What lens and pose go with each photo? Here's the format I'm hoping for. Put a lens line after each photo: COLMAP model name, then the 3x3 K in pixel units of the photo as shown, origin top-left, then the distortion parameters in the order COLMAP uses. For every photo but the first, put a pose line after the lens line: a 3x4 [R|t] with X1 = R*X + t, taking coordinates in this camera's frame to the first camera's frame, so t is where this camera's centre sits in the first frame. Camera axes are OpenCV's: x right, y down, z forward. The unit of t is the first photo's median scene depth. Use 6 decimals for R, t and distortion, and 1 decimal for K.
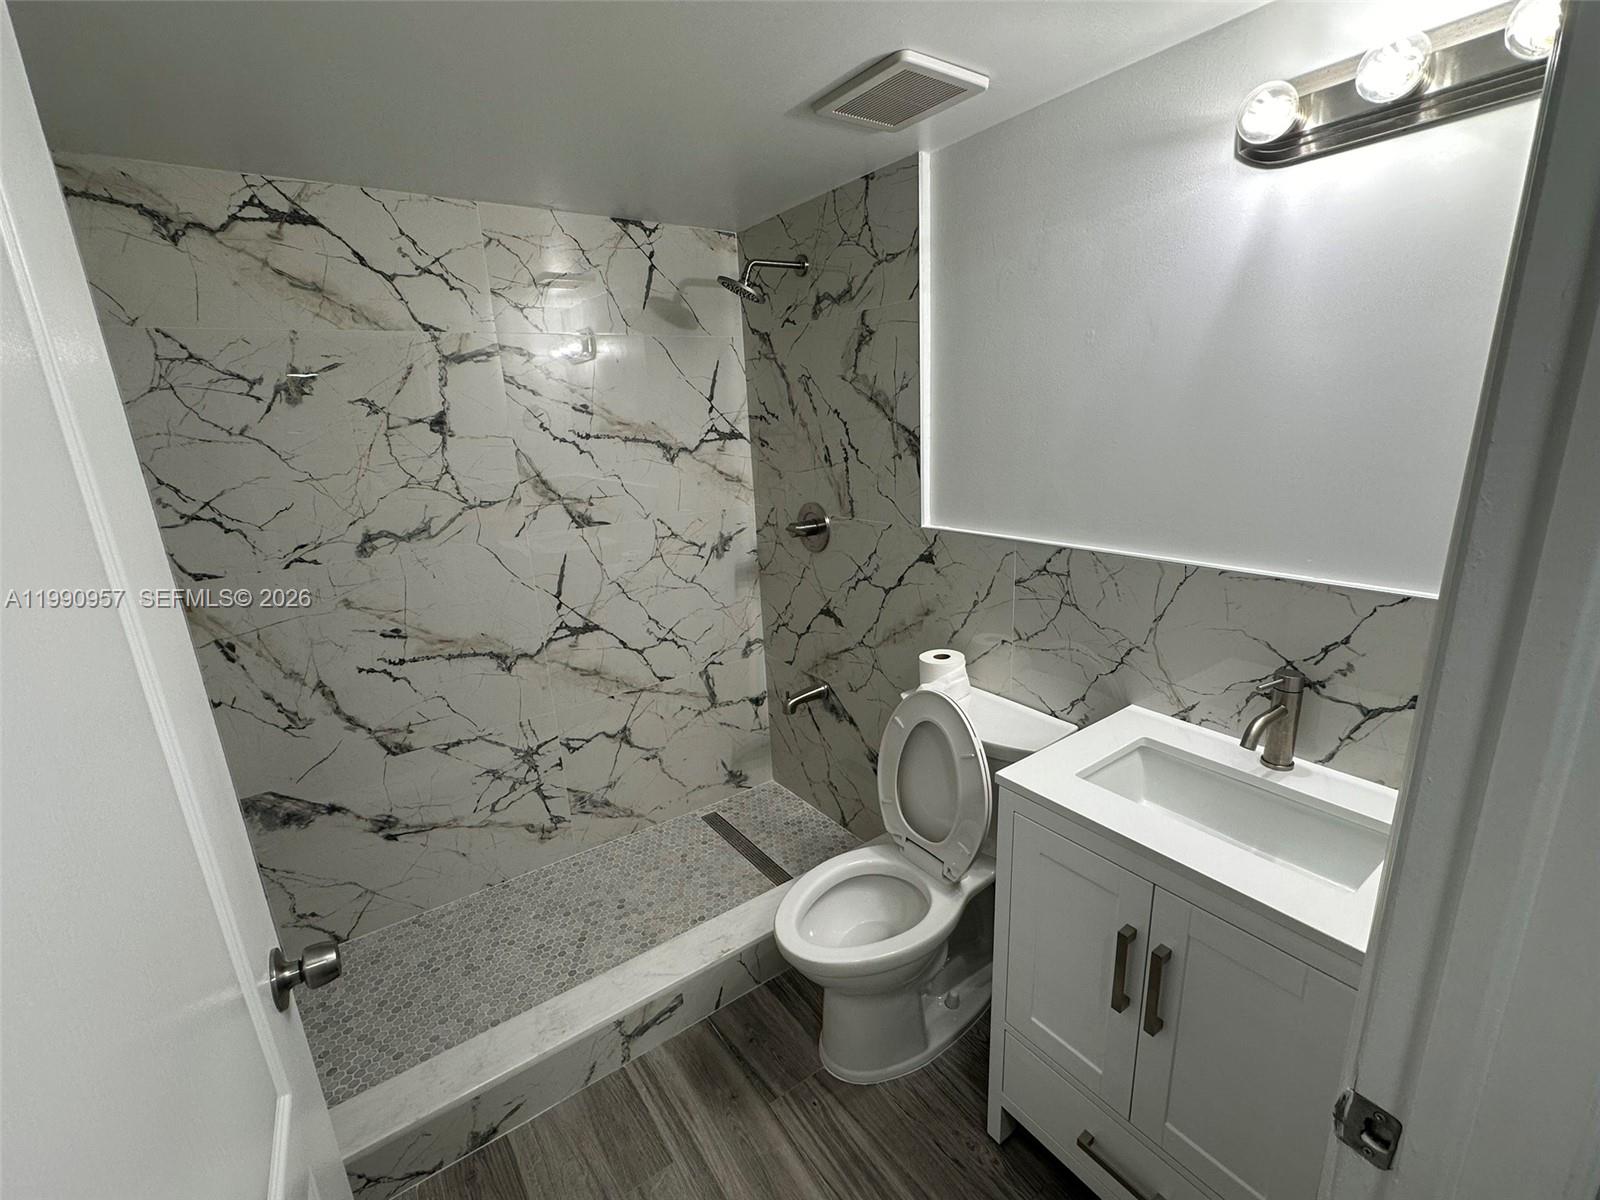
lens RADIAL K [[699.6, 0, 803.8], [0, 699.6, 599.9], [0, 0, 1]] dist [0.007041, -0.001579]
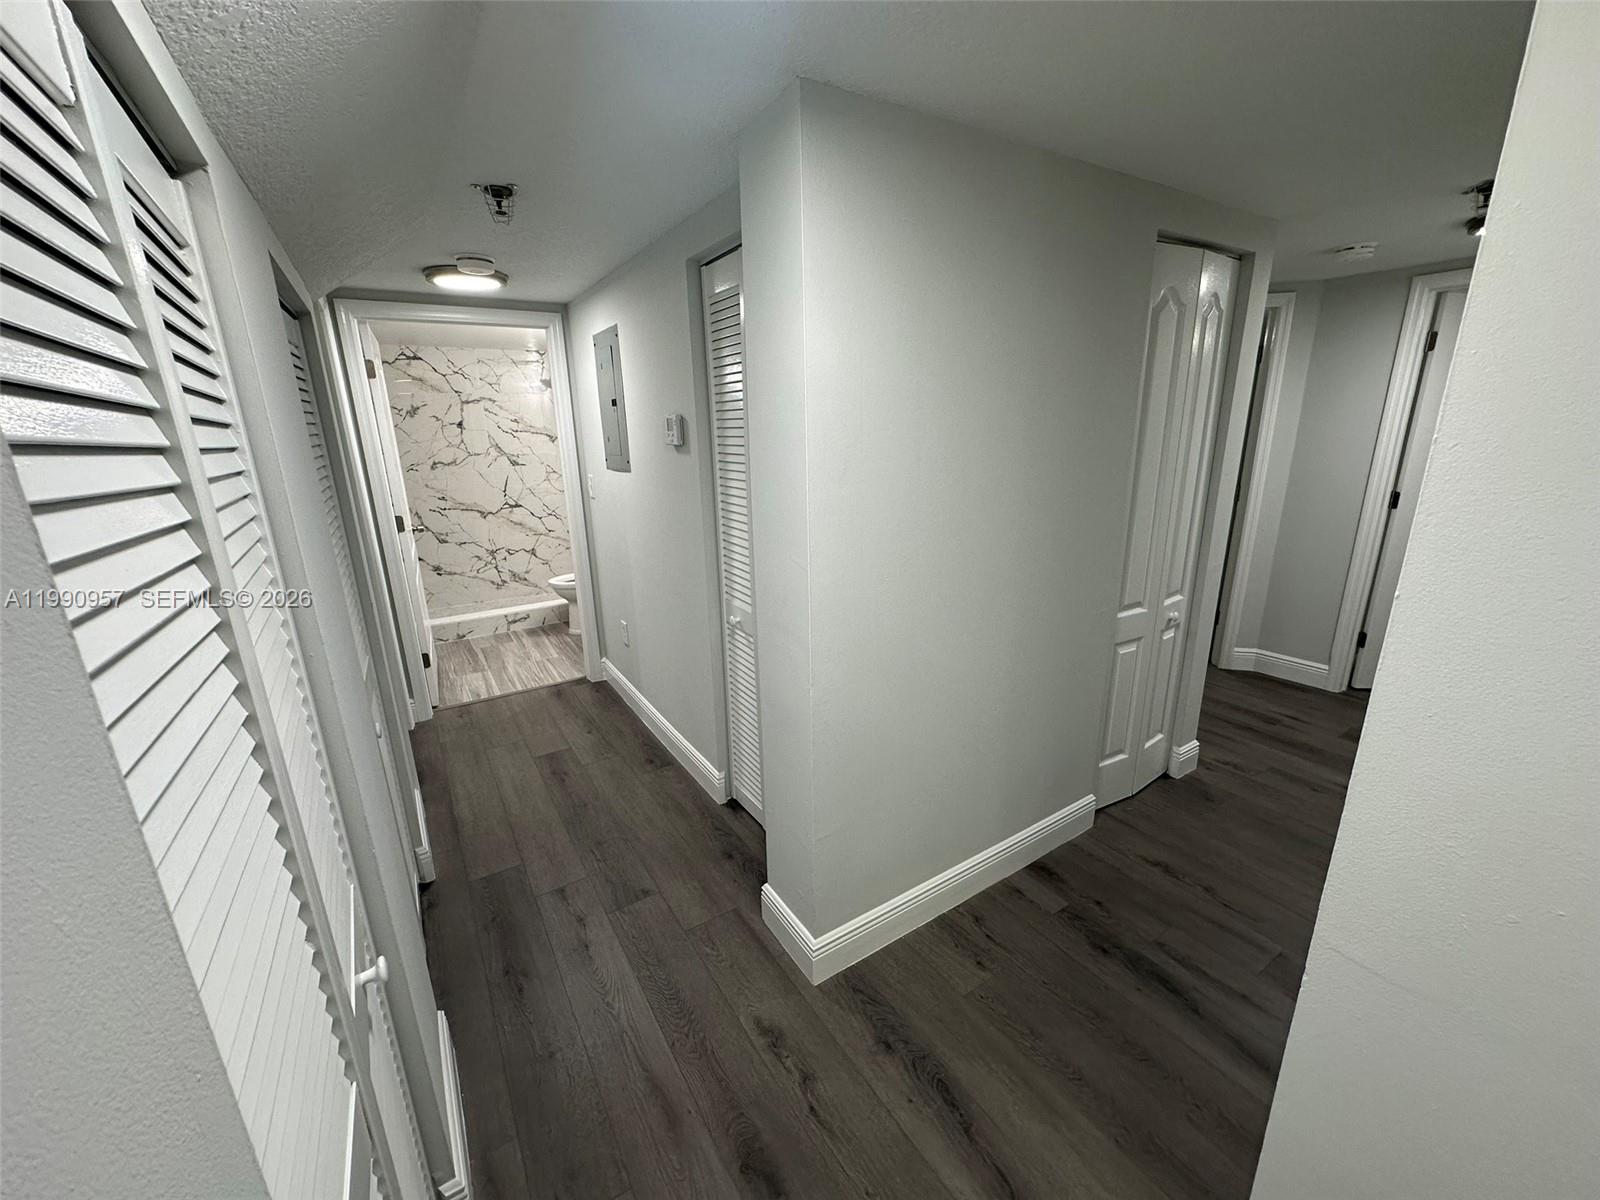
lens RADIAL K [[638.1, 0, 805.5], [0, 638.1, 599.3], [0, 0, 1]] dist [0.000491, 0.000259]
pose [[0.998393, 0.039623, -0.040527, 0.909105], [-0.039190, 0.999167, 0.011420, 0.333910], [0.040945, -0.009813, 0.999113, -1.381703]]
